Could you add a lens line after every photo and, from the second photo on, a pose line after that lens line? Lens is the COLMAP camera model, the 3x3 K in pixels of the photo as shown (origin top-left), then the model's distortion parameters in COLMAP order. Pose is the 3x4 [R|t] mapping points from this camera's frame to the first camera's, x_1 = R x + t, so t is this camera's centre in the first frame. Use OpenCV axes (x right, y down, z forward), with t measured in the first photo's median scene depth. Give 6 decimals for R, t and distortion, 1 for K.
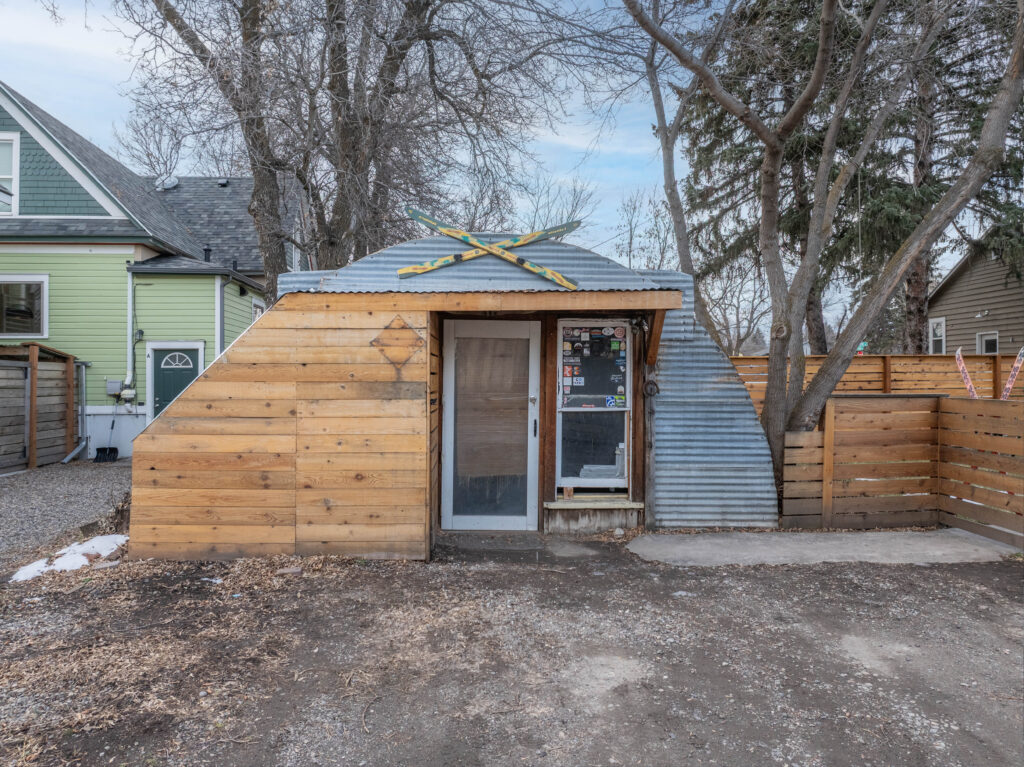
lens RADIAL K [[723.1, 0, 511.9], [0, 723.1, 375.6], [0, 0, 1]] dist [-0.031409, -0.010518]
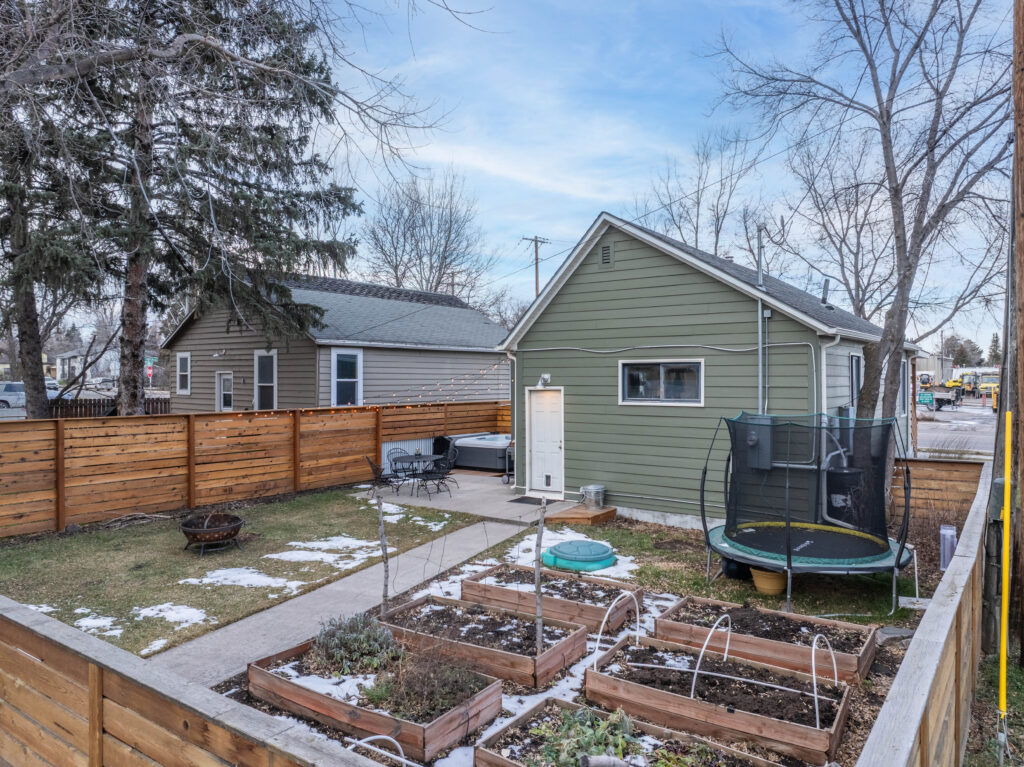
lens RADIAL K [[723.1, 0, 517.7], [0, 723.1, 380.0], [0, 0, 1]] dist [-0.031409, -0.010518]
pose [[0.637098, 0.003143, 0.770777, 0.454390], [-0.007712, 0.999968, 0.002297, -0.167230], [-0.770744, -0.007408, 0.637101, 0.095423]]
